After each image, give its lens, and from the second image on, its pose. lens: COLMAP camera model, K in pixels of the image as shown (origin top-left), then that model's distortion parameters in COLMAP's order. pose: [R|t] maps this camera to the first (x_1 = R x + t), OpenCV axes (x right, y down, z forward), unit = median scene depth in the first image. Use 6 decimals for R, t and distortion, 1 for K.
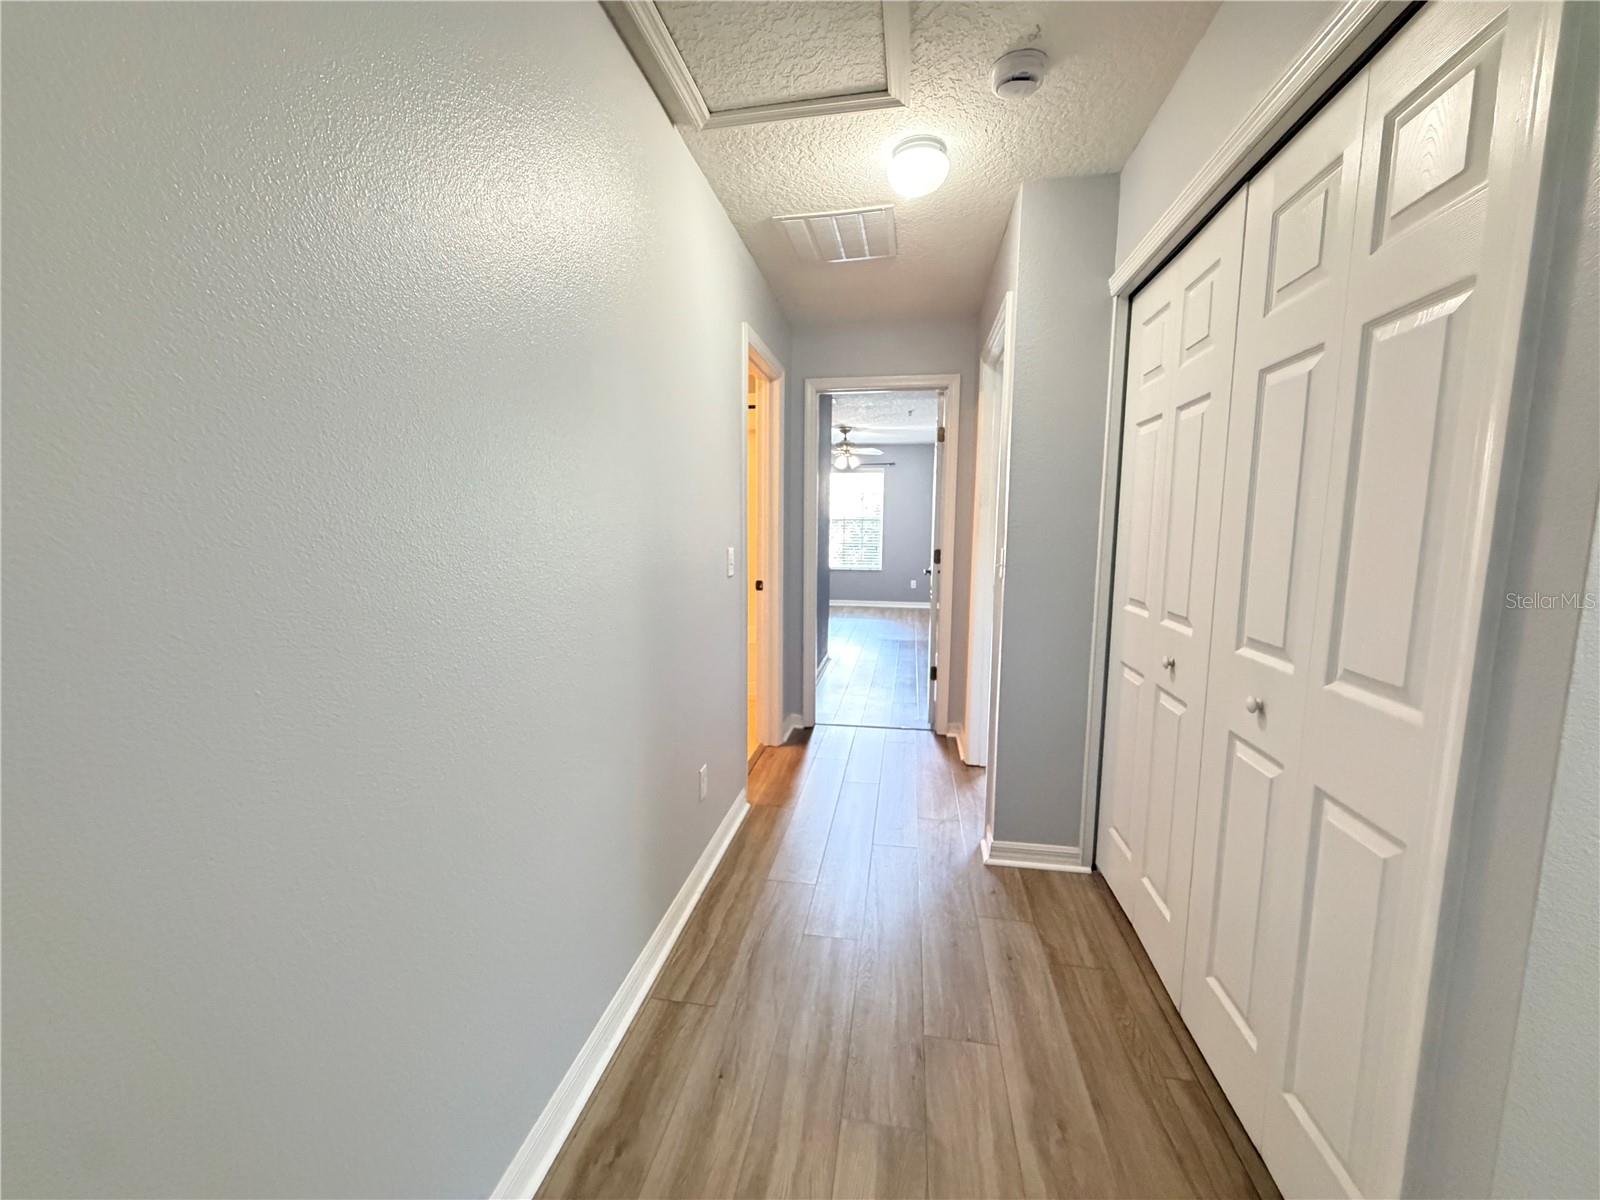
lens RADIAL K [[637.1, 0, 795.1], [0, 637.1, 598.8], [0, 0, 1]] dist [-0.000879, 0.000139]
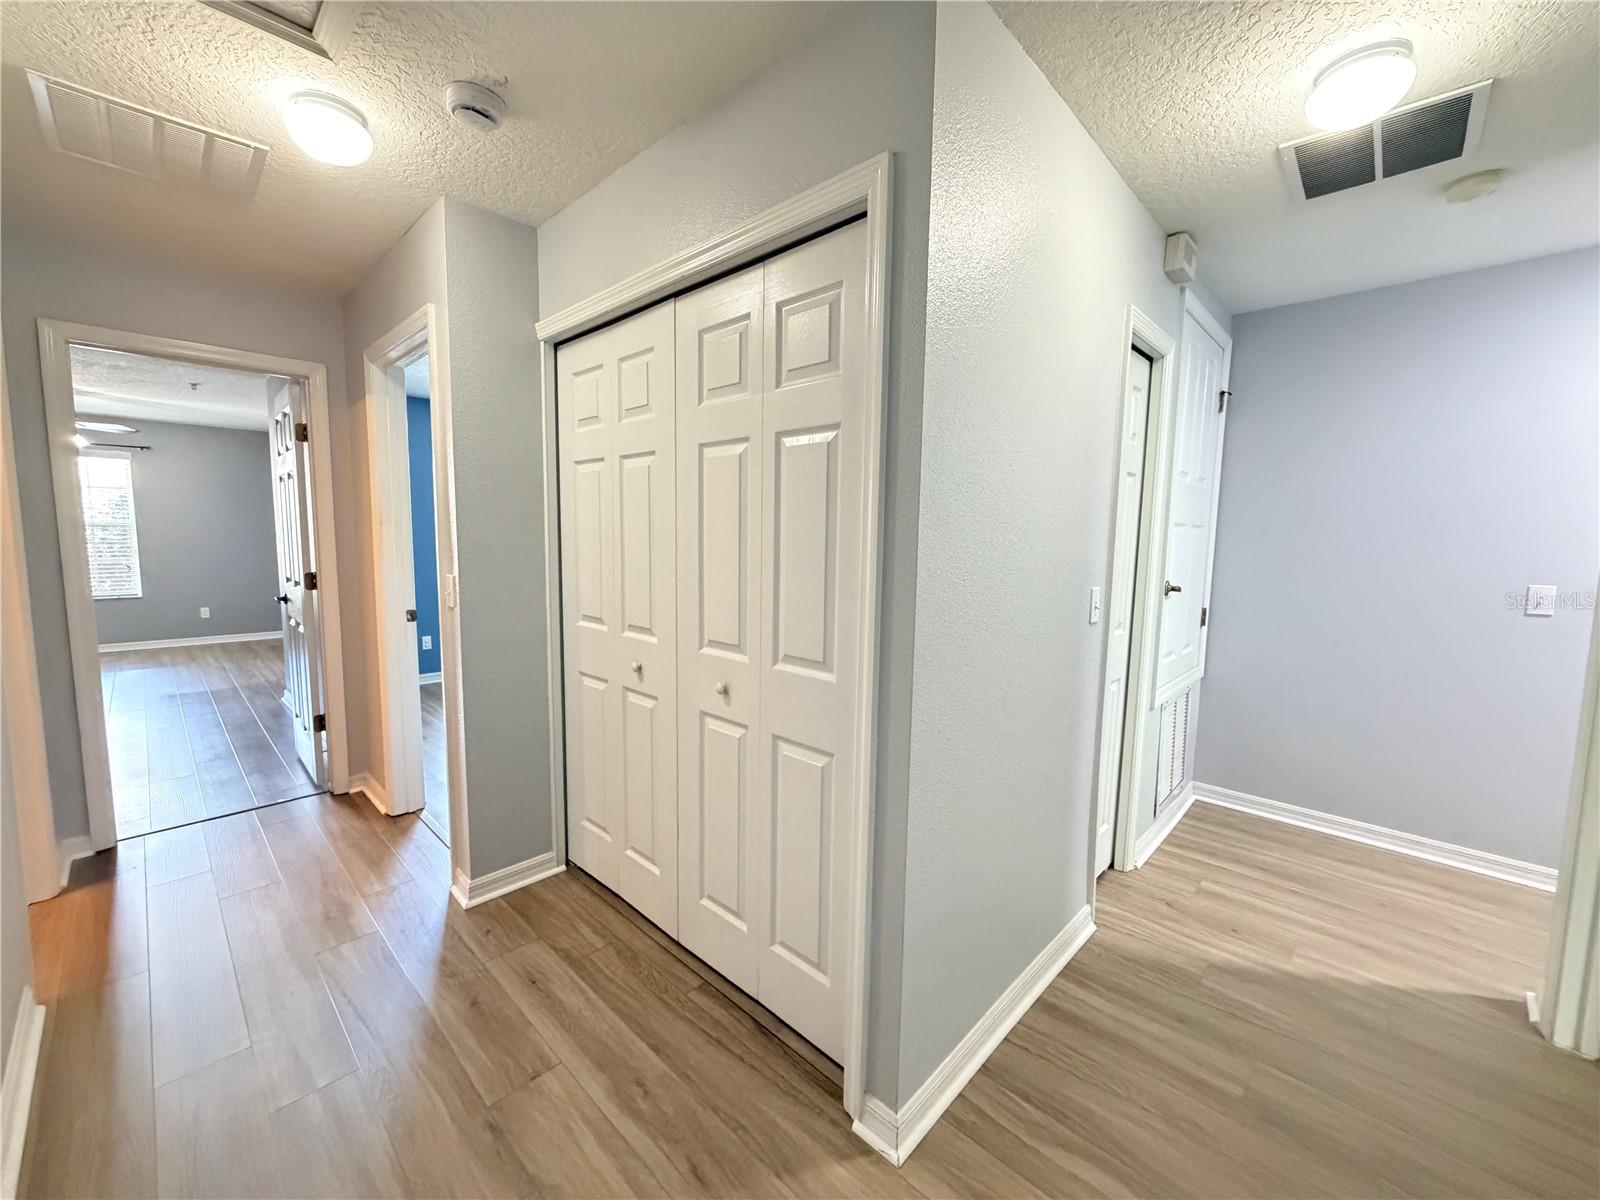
lens RADIAL K [[637.1, 0, 789.2], [0, 637.1, 599.5], [0, 0, 1]] dist [-0.000879, 0.000139]
pose [[0.560182, -0.082738, 0.824227, -0.218904], [0.086851, 0.995382, 0.040891, -0.047197], [-0.823804, 0.048679, 0.564780, 0.062304]]
